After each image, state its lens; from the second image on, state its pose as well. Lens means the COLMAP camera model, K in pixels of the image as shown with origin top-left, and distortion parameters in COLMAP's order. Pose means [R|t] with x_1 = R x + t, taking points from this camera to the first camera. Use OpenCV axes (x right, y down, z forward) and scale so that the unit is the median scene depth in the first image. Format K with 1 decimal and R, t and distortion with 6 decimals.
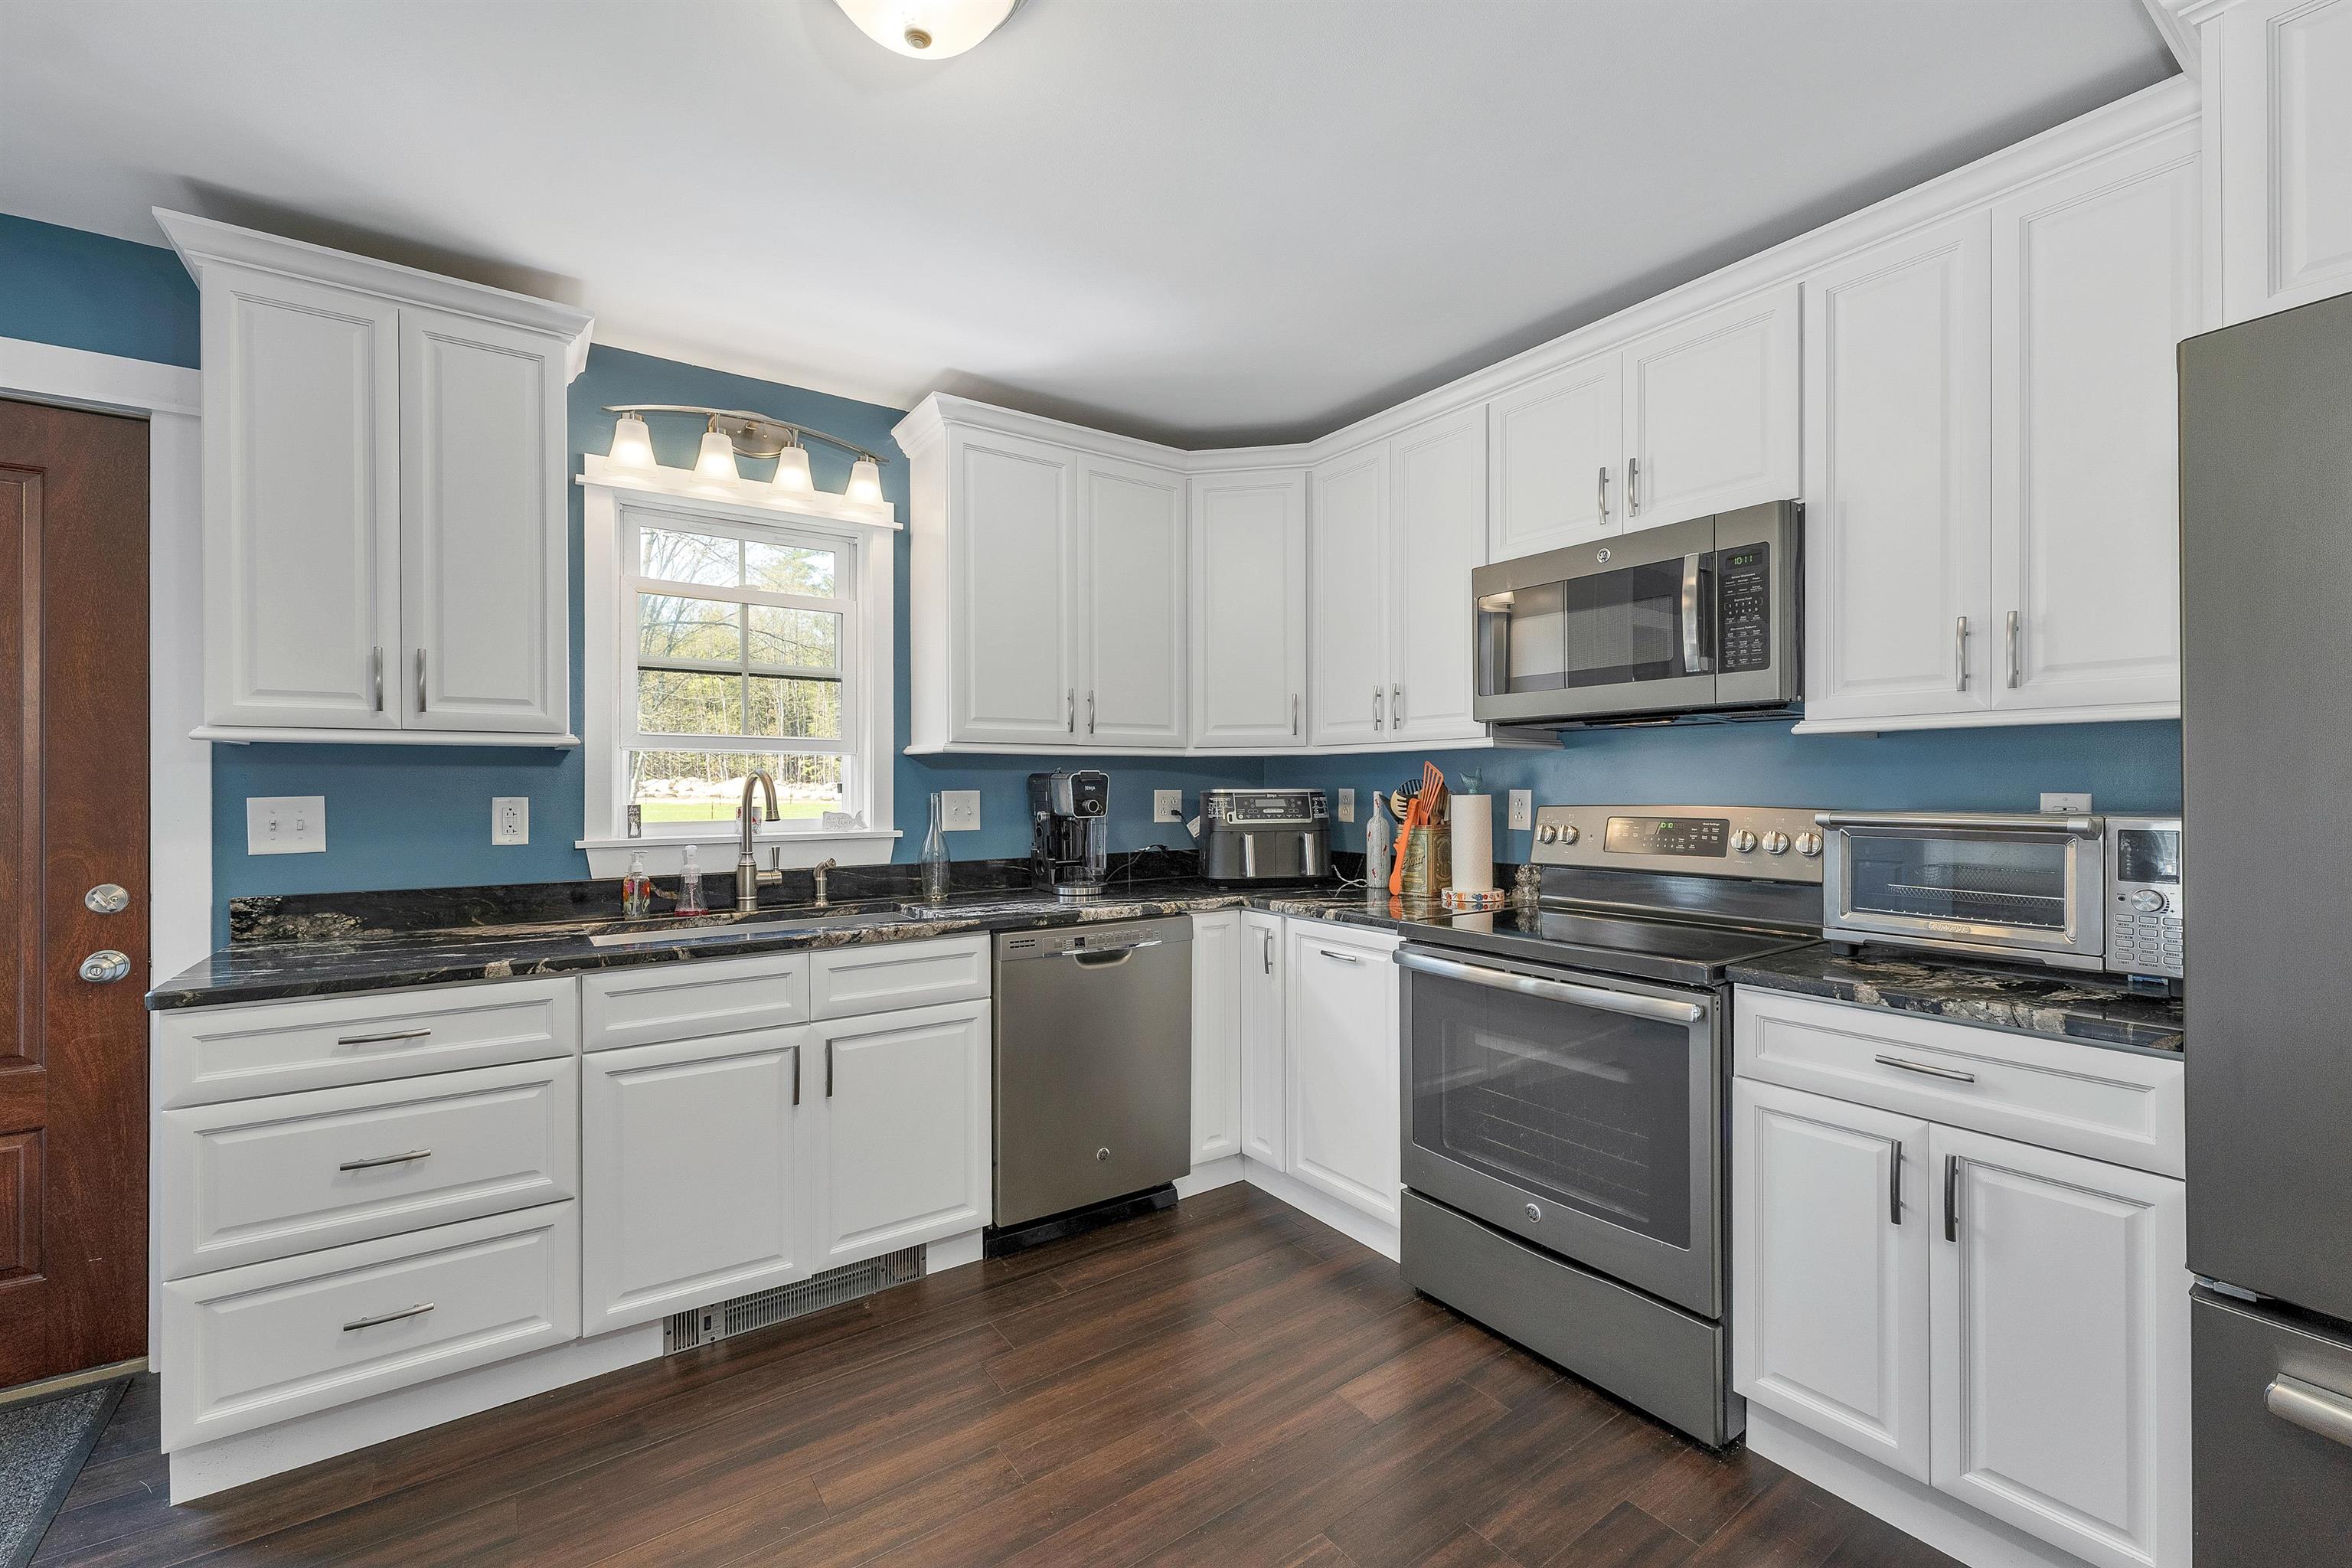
lens RADIAL K [[965.6, 0, 1177.6], [0, 965.6, 784.0], [0, 0, 1]] dist [0.001085, -0.001723]
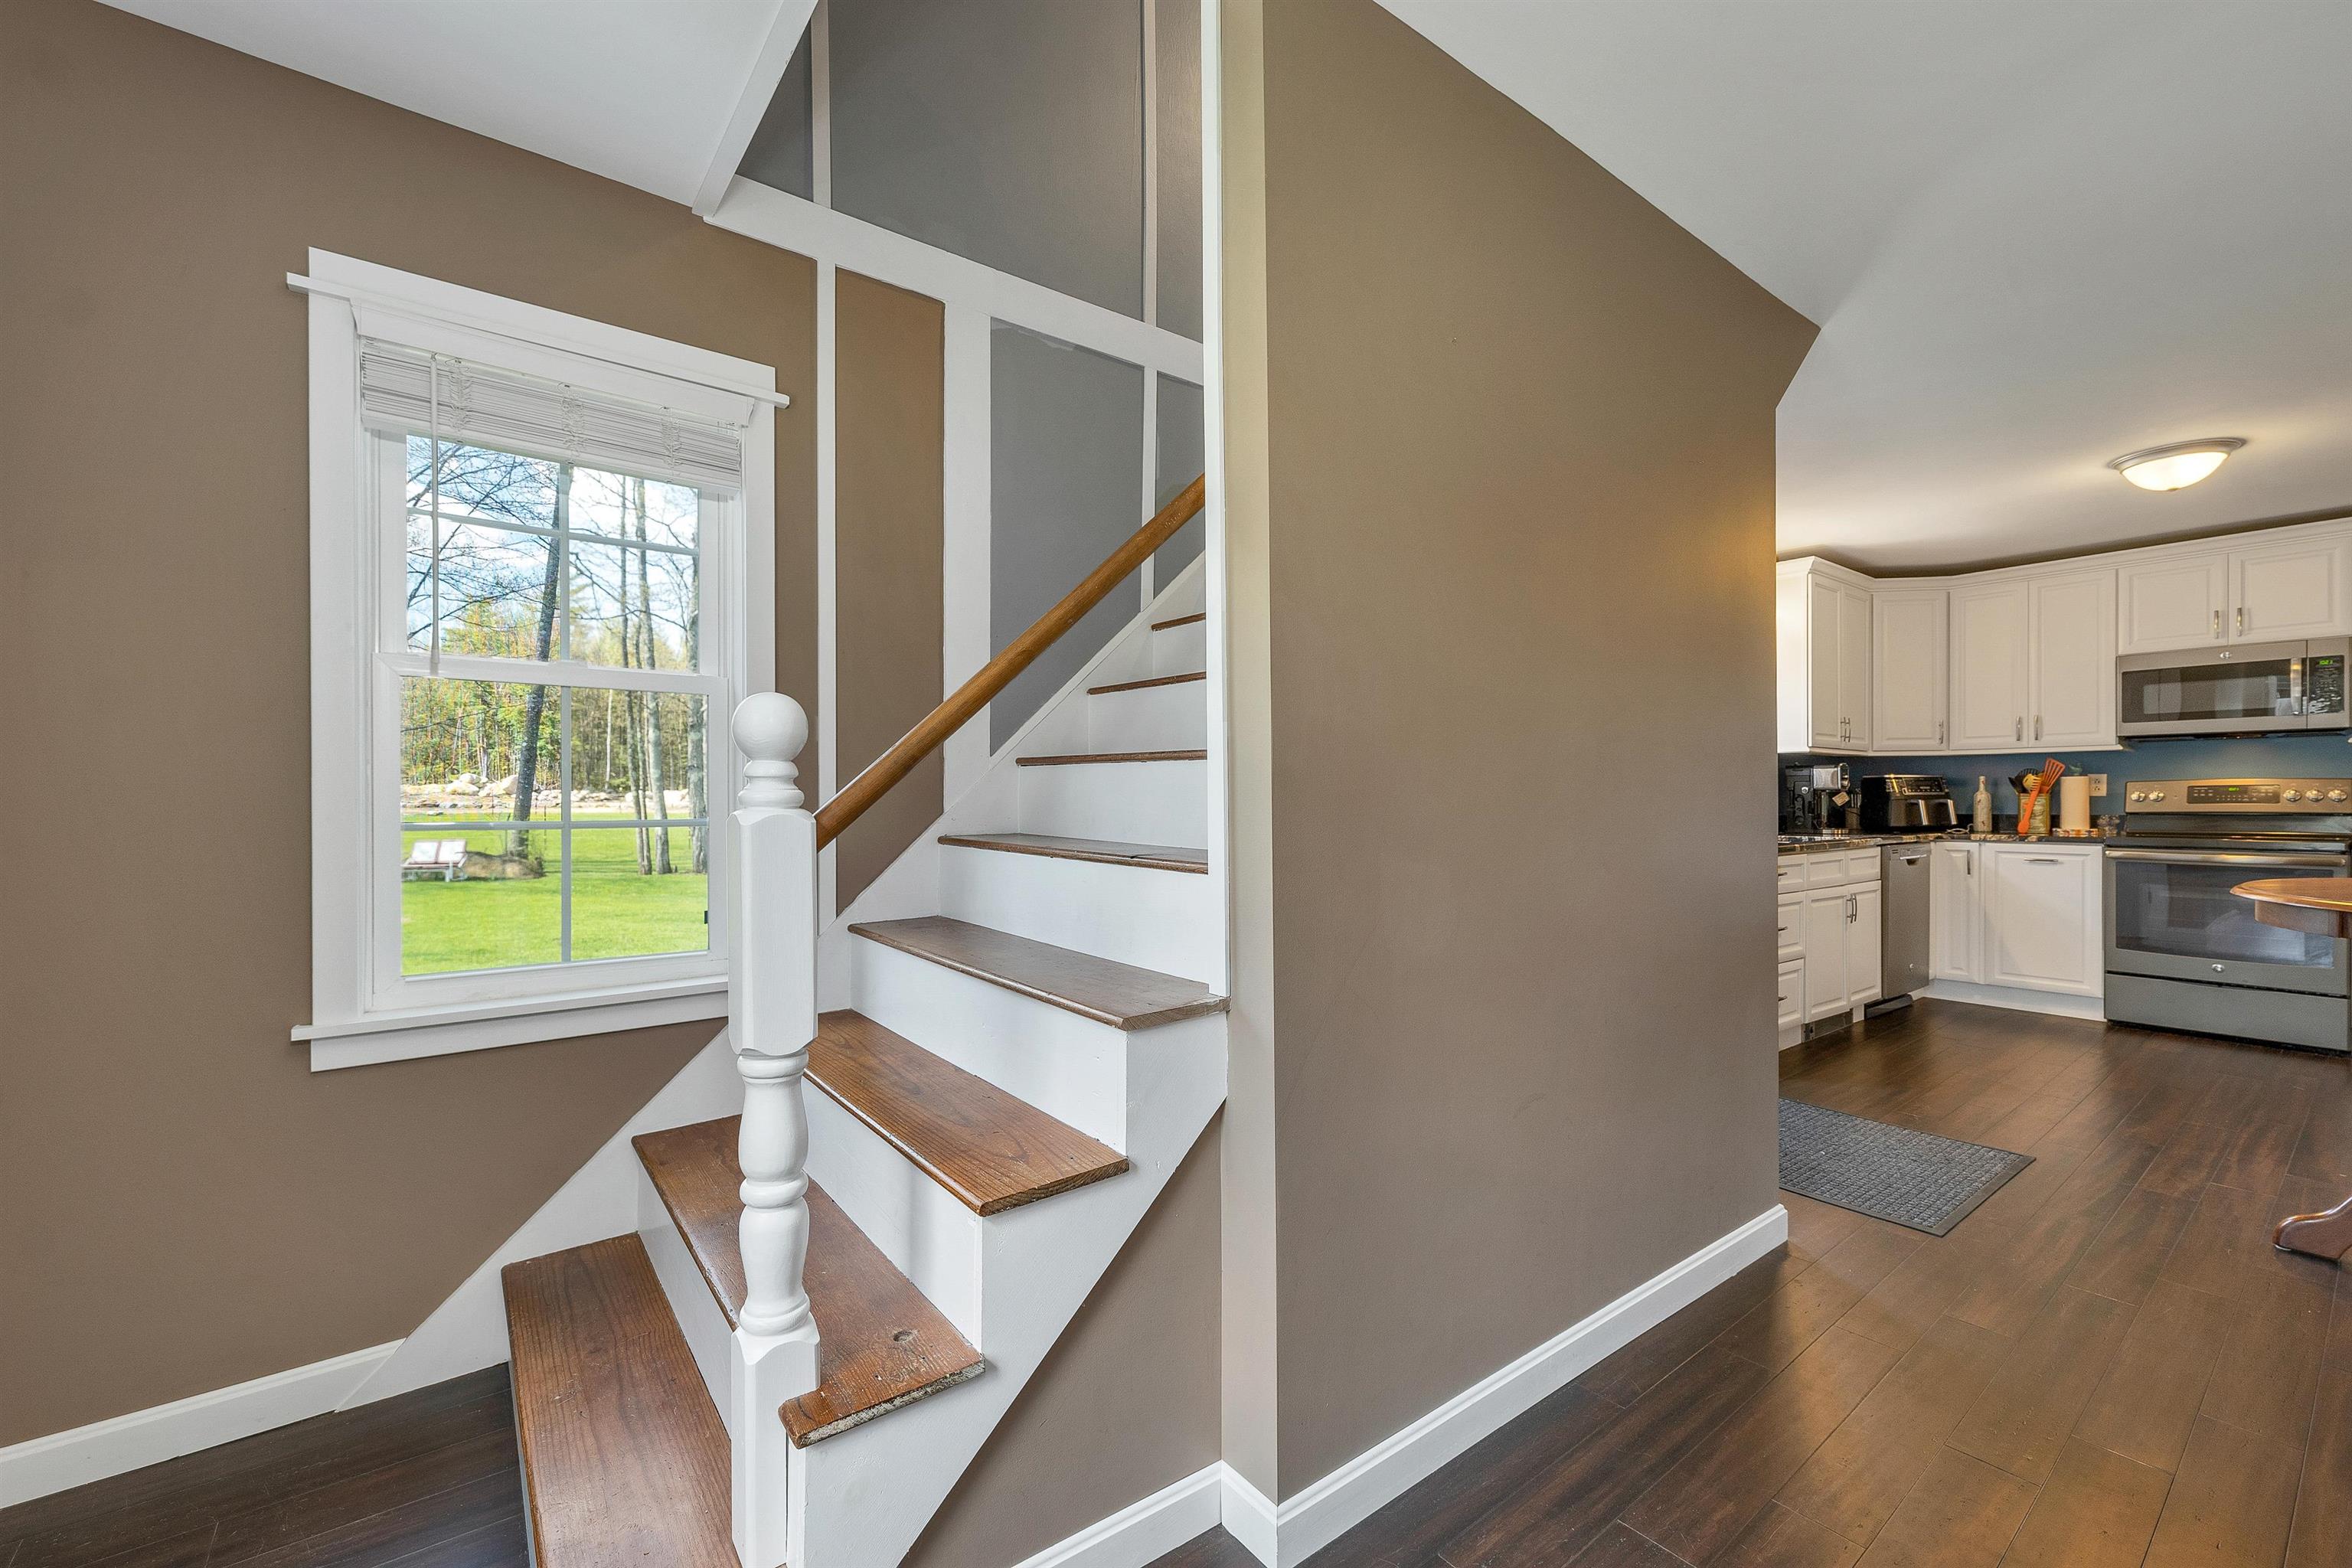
lens RADIAL K [[965.6, 0, 1177.4], [0, 965.6, 793.3], [0, 0, 1]] dist [0.001085, -0.001723]
pose [[0.999376, 0.001210, 0.035309, -1.650708], [-0.001193, 0.999999, -0.000521, 0.051787], [-0.035309, 0.000479, 0.999376, -0.863360]]
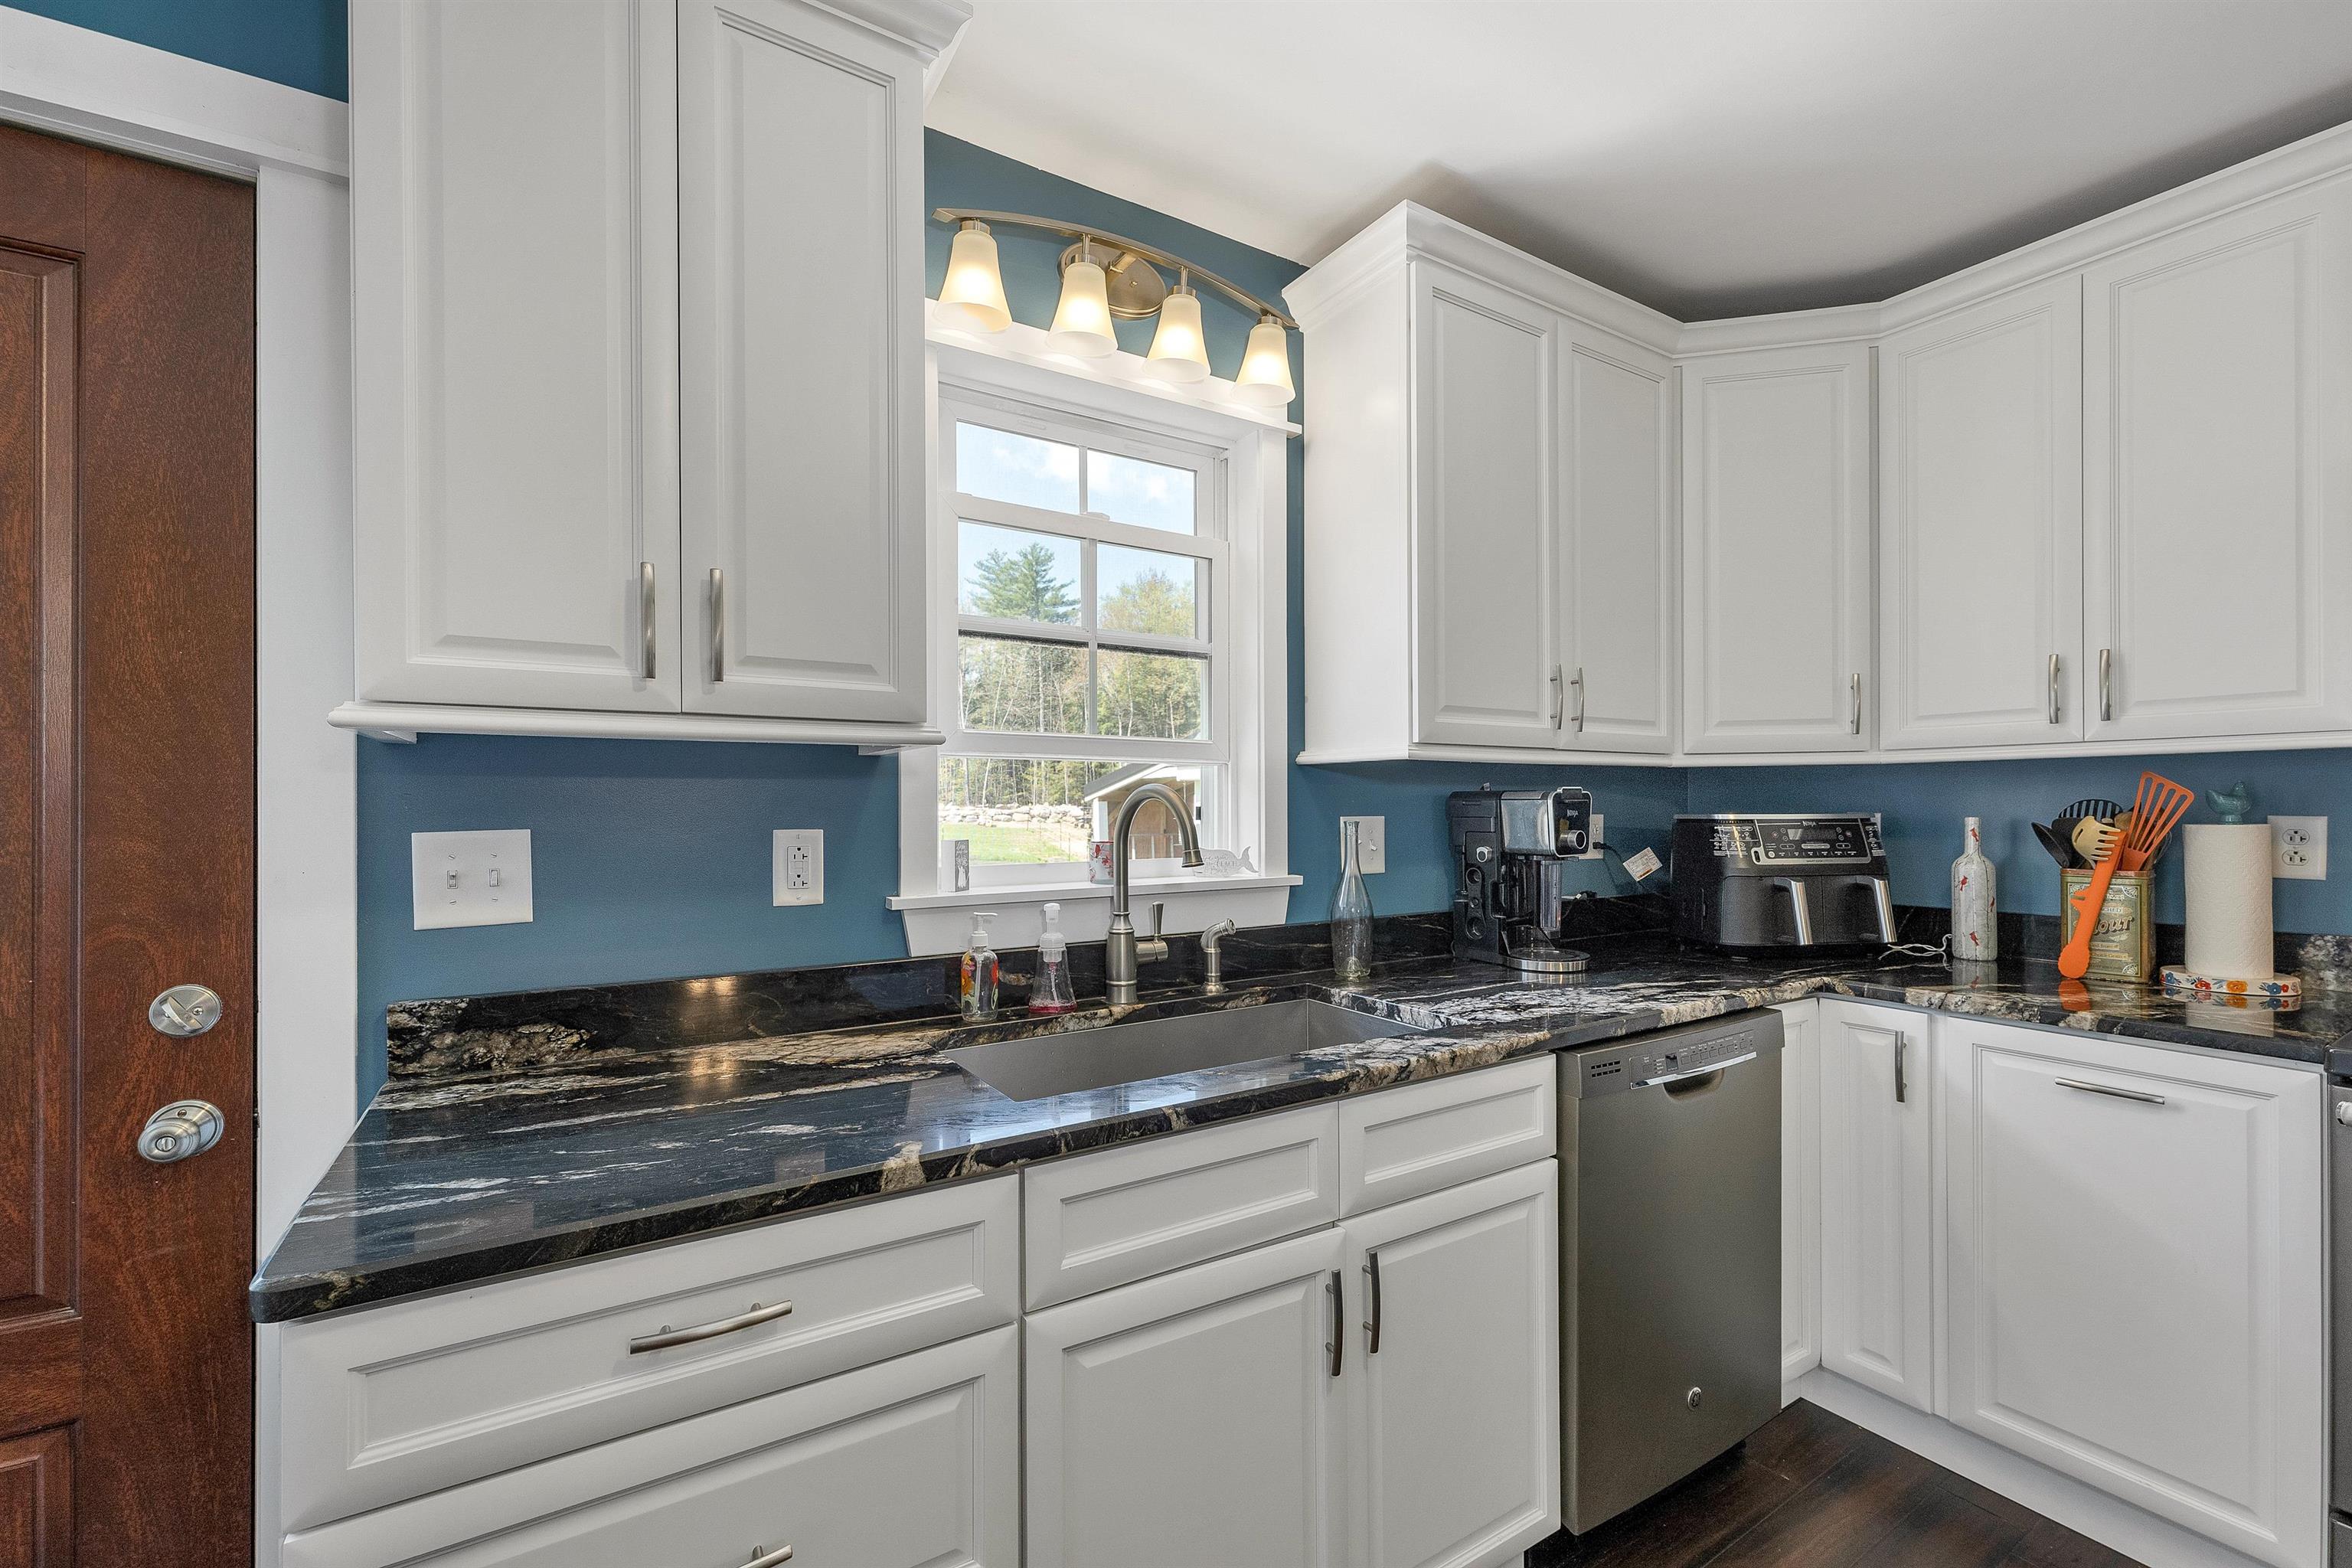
lens RADIAL K [[965.6, 0, 1177.5], [0, 965.6, 801.9], [0, 0, 1]] dist [0.001085, -0.001723]
pose [[0.998571, -0.000917, -0.053442, -0.400155], [0.000810, 0.999998, -0.002027, -0.002773], [0.053444, 0.001981, 0.998569, 0.374181]]
